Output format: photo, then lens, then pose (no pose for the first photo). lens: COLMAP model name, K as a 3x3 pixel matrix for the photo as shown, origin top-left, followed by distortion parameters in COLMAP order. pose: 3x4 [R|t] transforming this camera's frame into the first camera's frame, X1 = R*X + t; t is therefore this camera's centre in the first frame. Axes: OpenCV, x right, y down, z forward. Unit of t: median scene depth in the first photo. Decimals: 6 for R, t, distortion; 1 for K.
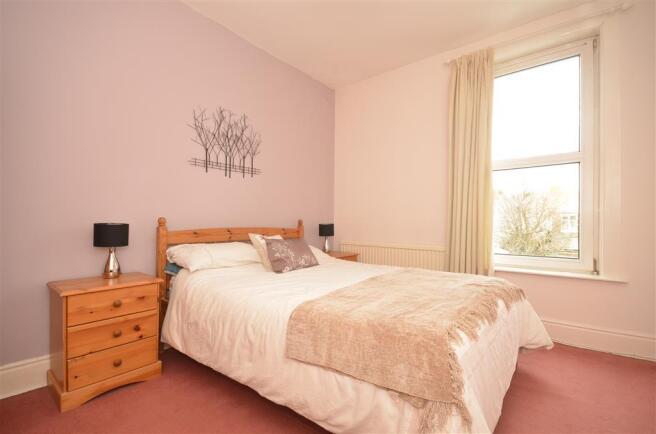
lens RADIAL K [[301.1, 0, 332.1], [0, 301.1, 219.3], [0, 0, 1]] dist [0.012038, -0.000587]
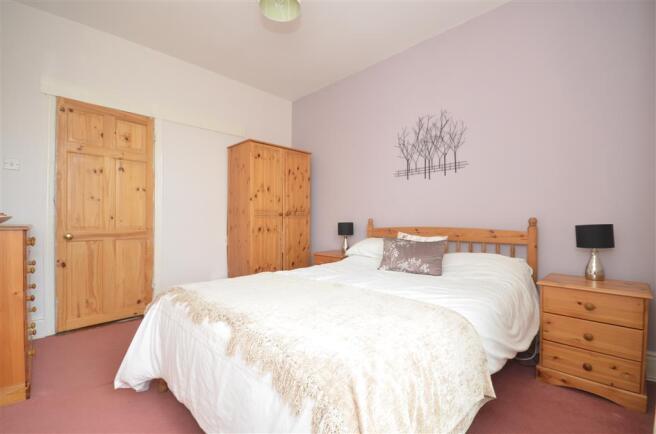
lens RADIAL K [[288.2, 0, 332.9], [0, 288.2, 221.8], [0, 0, 1]] dist [-0.012718, 0.000200]
pose [[-0.093437, -0.002558, -0.995622, 0.689038], [0.009466, 0.999949, -0.003458, 0.010316], [0.995580, -0.009748, -0.093408, 0.763233]]
